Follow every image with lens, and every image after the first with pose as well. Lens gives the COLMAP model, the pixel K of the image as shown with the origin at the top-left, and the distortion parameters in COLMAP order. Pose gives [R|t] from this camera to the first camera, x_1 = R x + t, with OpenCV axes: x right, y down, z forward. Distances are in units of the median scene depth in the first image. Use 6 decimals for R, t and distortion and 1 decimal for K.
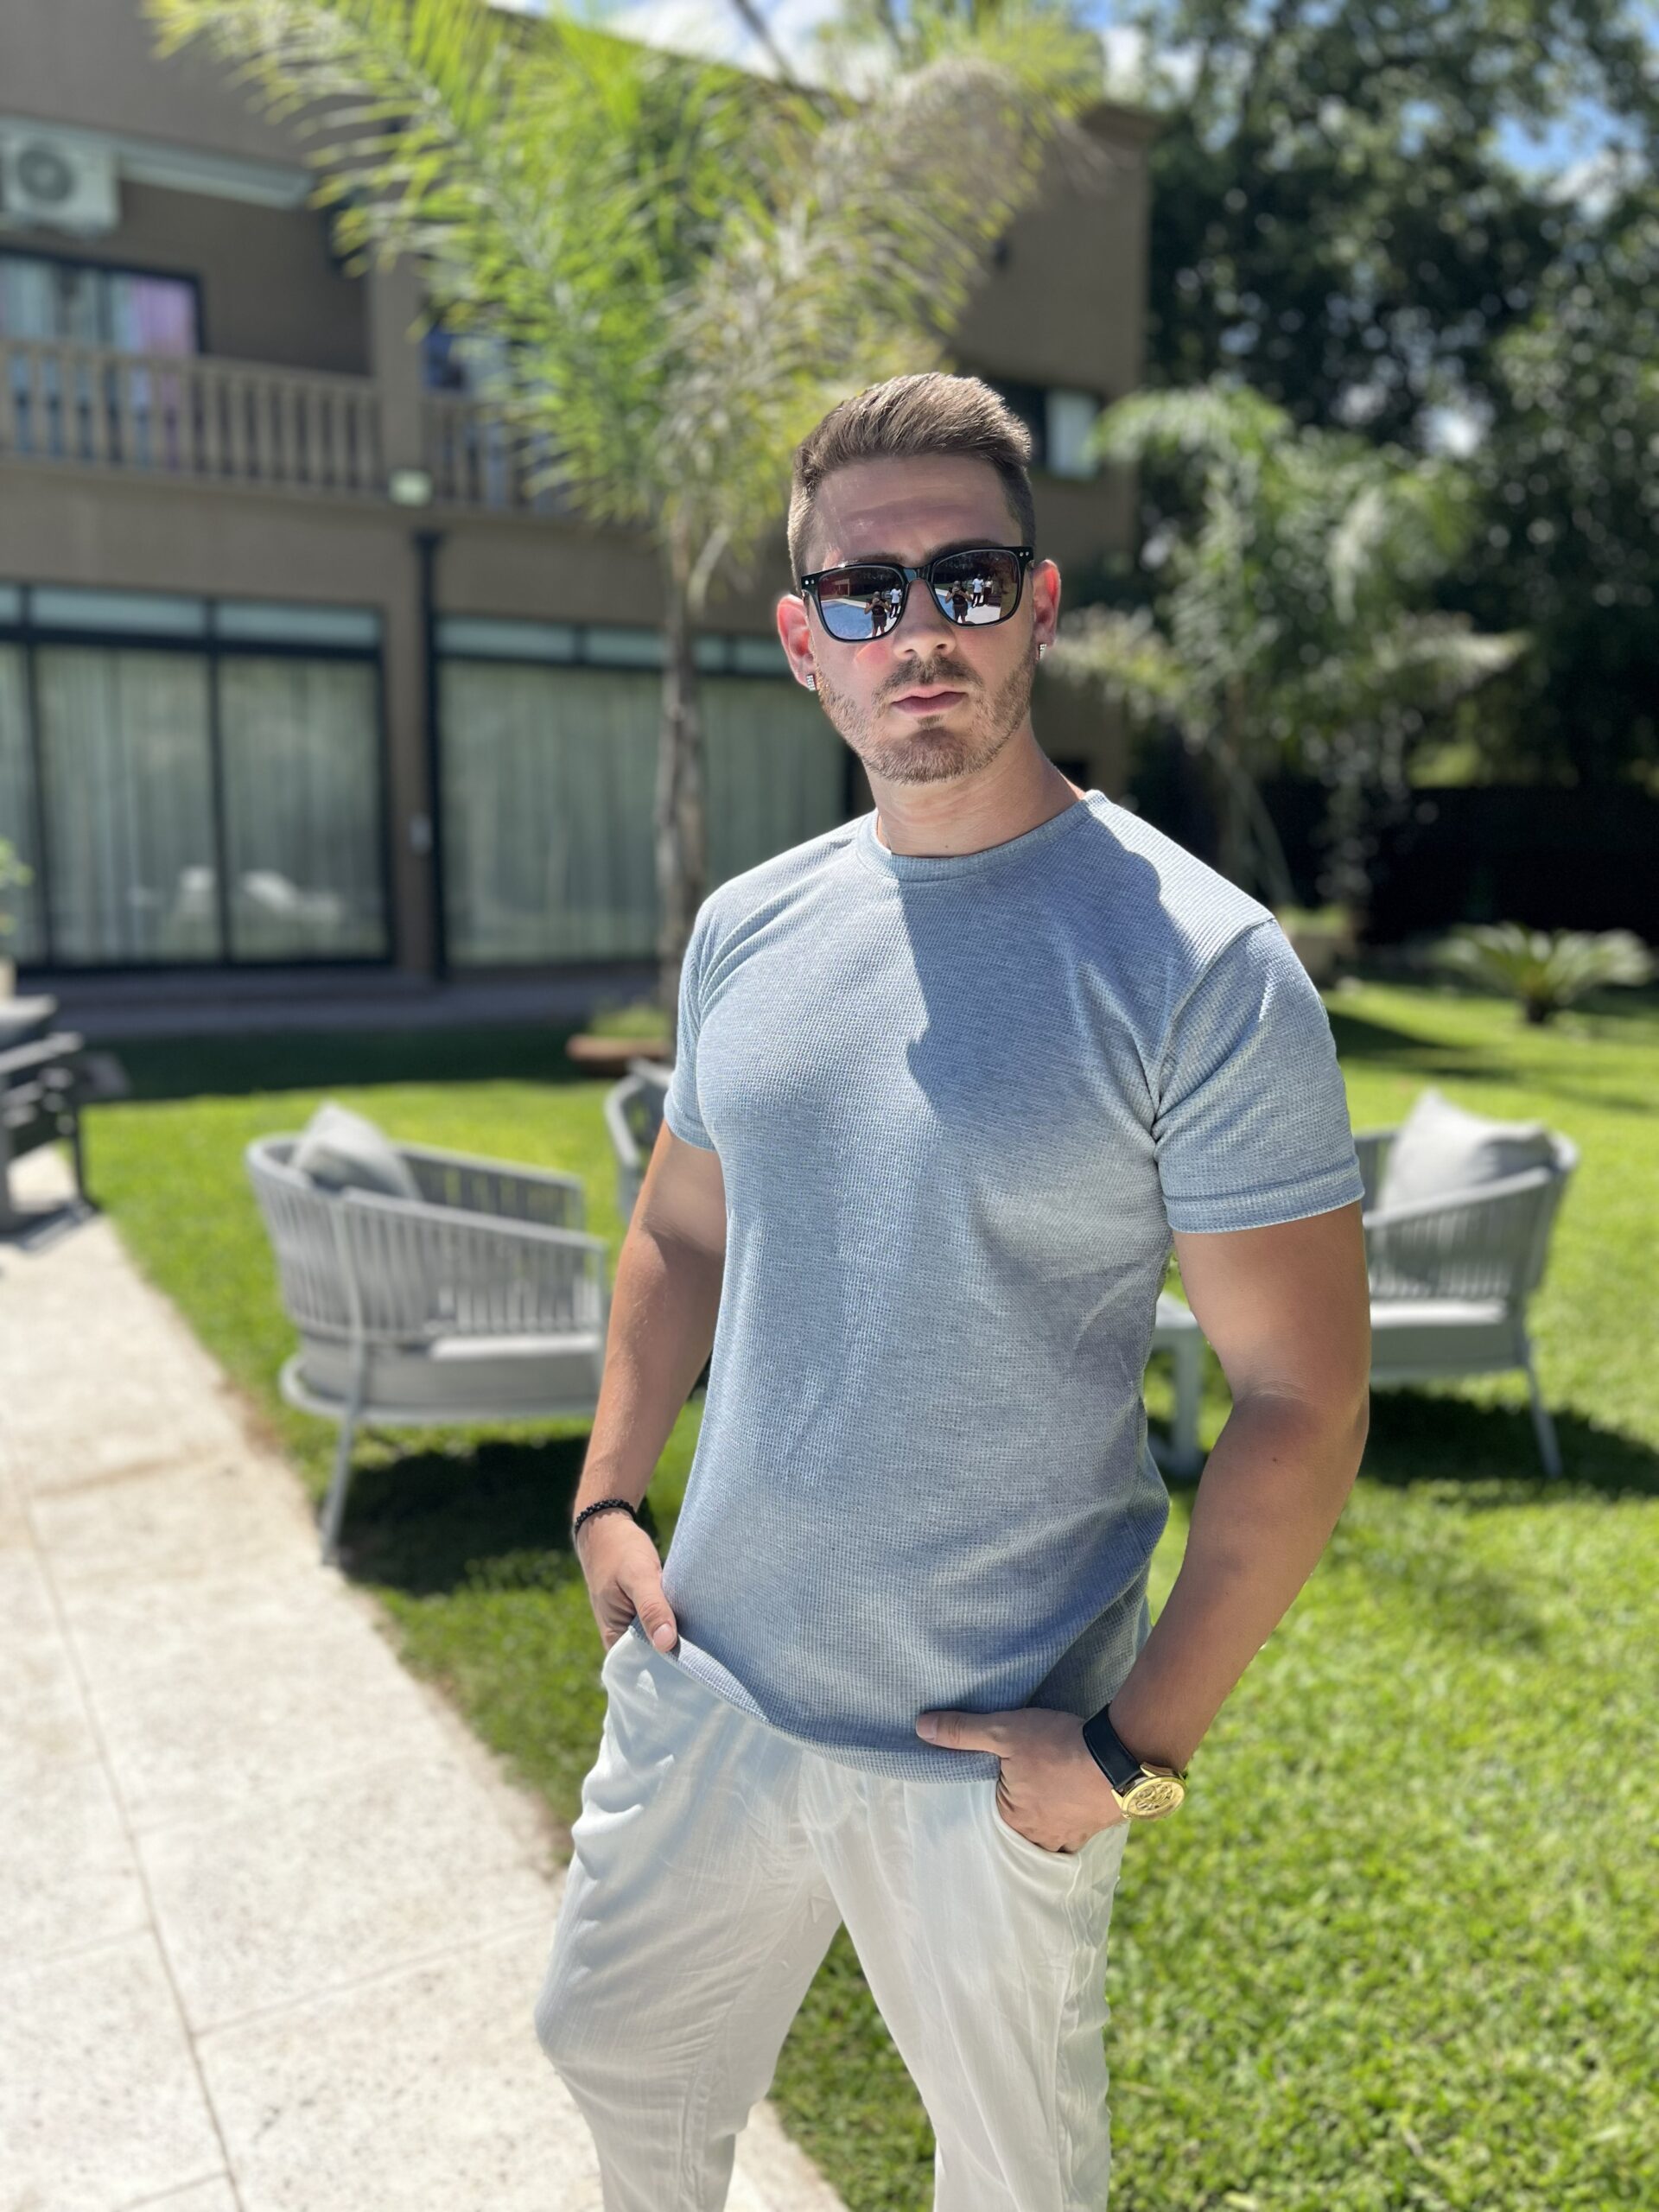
lens RADIAL K [[1667.8, 0, 828.2], [0, 1667.8, 1101.8], [0, 0, 1]] dist [0.028420, -0.031298]
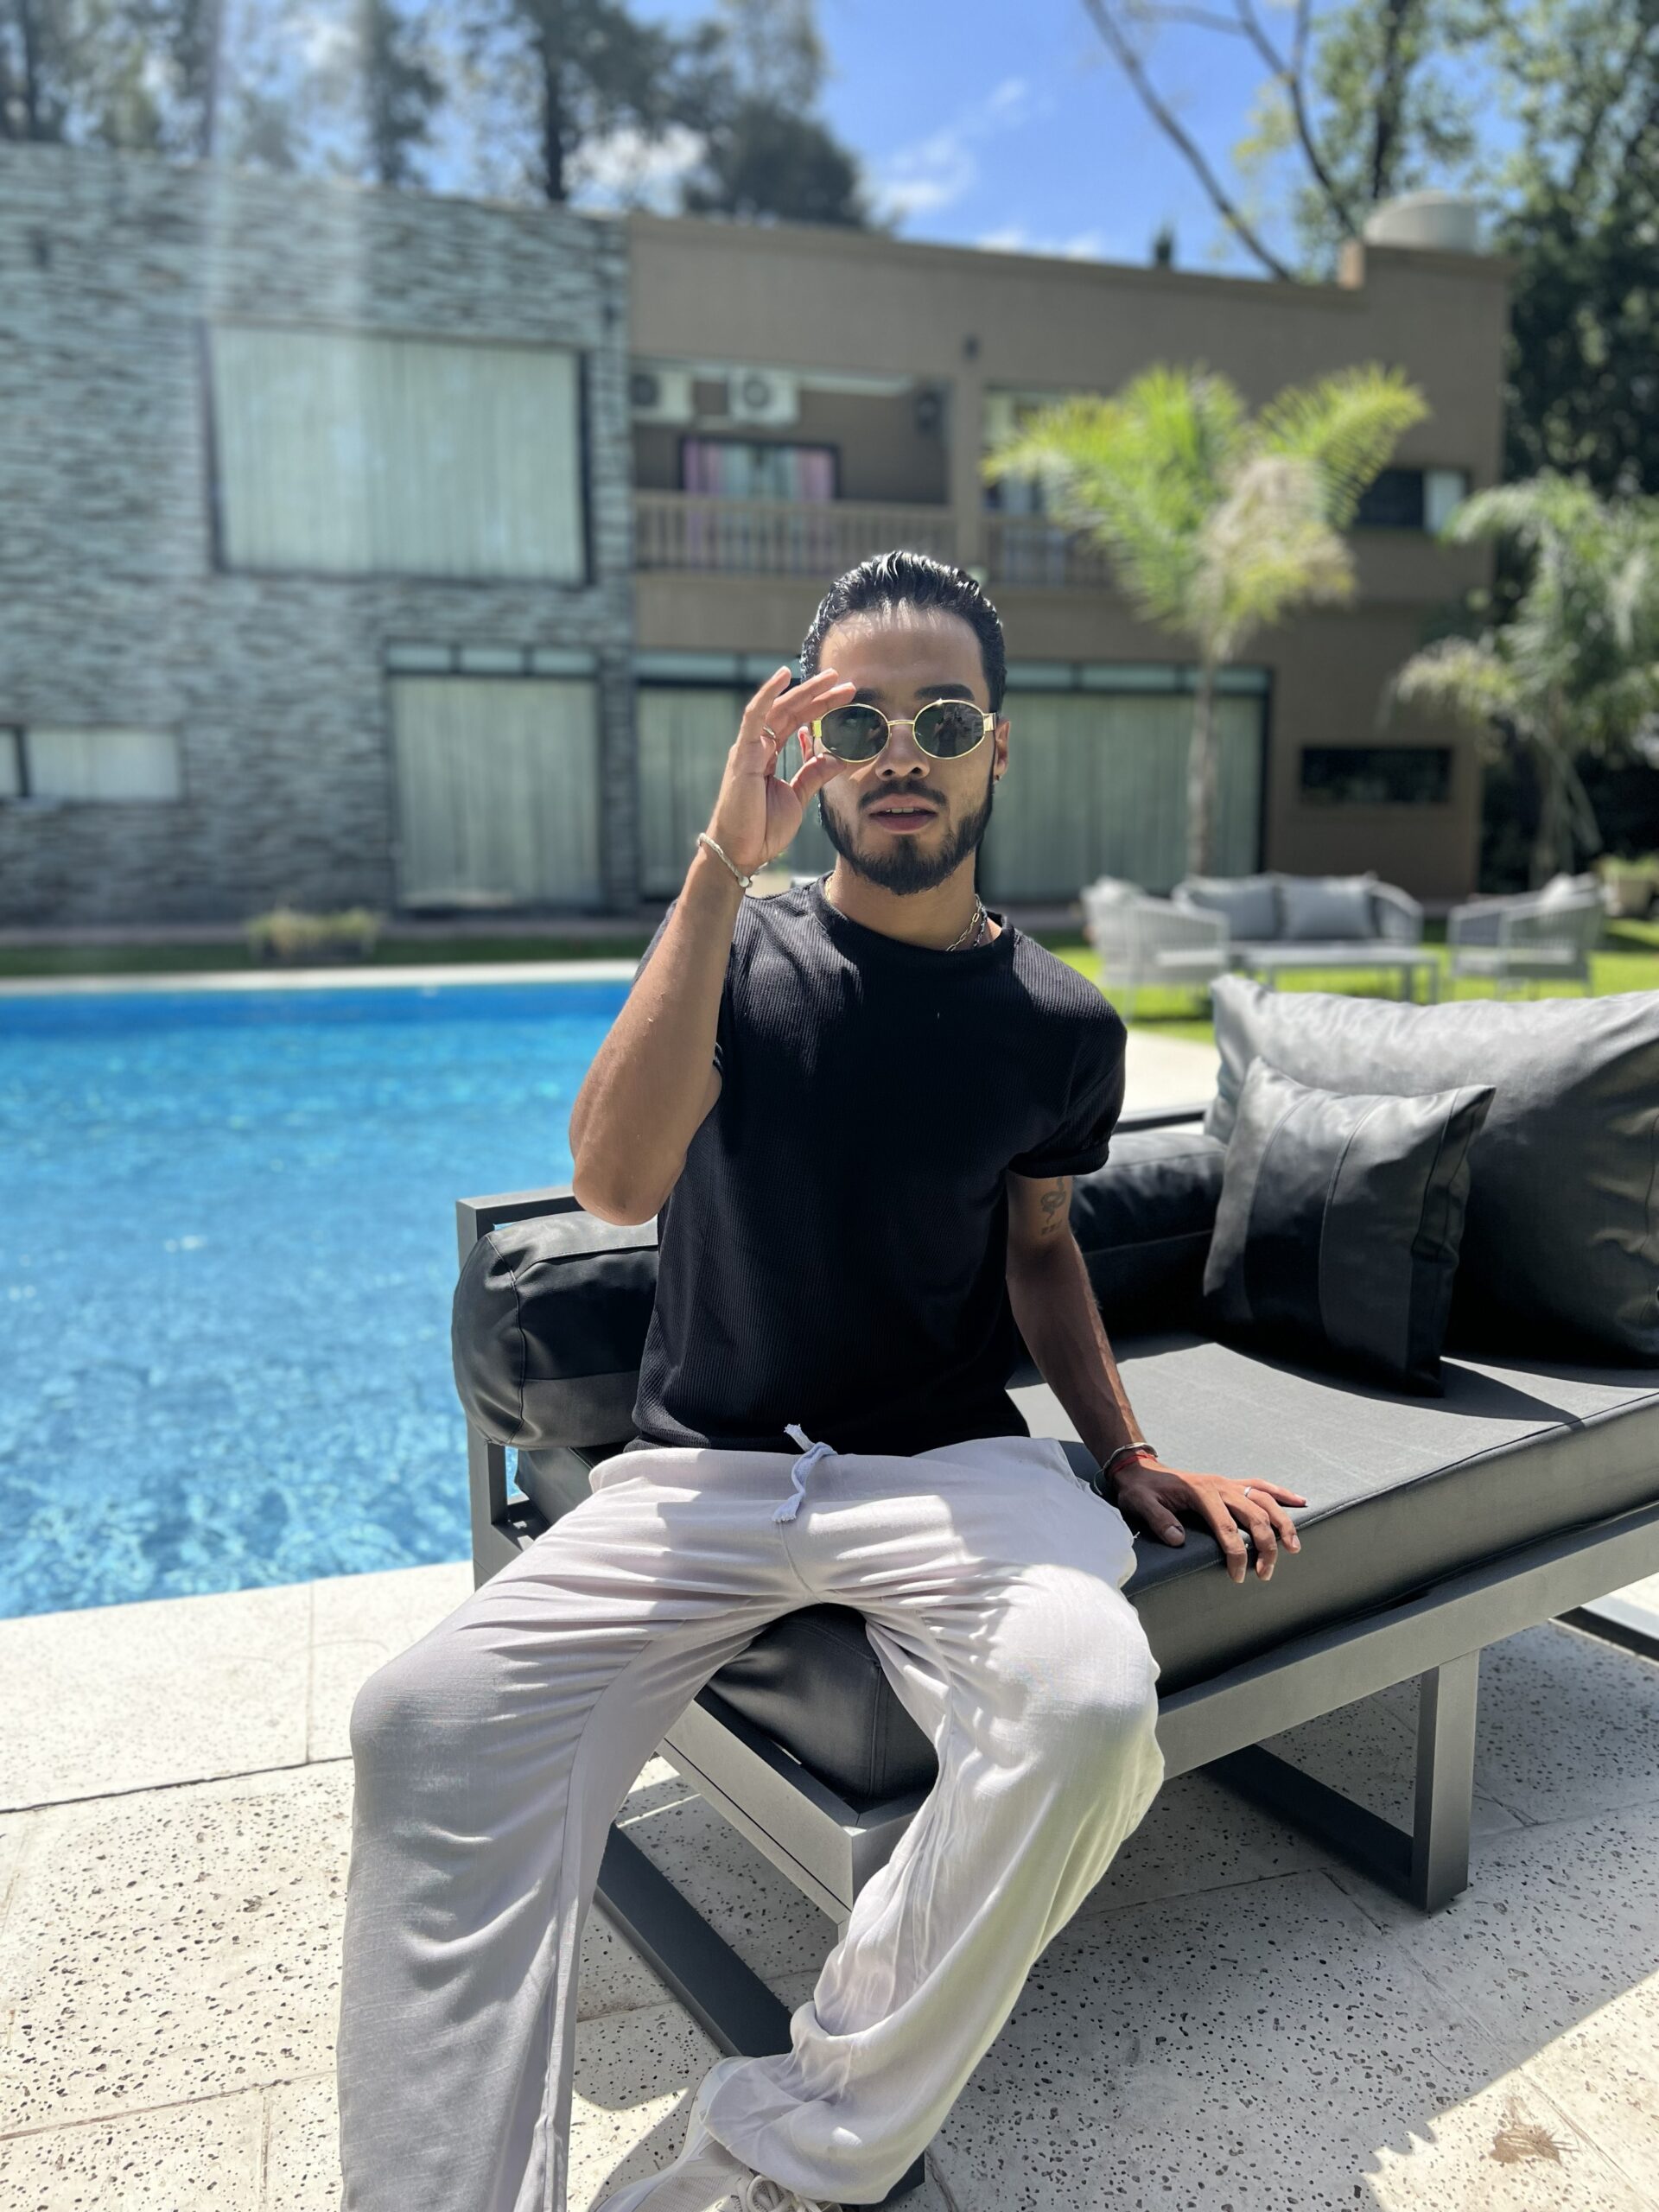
lens RADIAL K [[1657.5, 0, 824.0], [0, 1657.5, 1118.5], [0, 0, 1]] dist [0.041913, -0.046890]
pose [[0.975190, 0.023378, -0.220134, -0.066706], [-0.021613, 0.999712, 0.010423, 0.188720], [0.220314, -0.005406, 0.975414, -0.870861]]
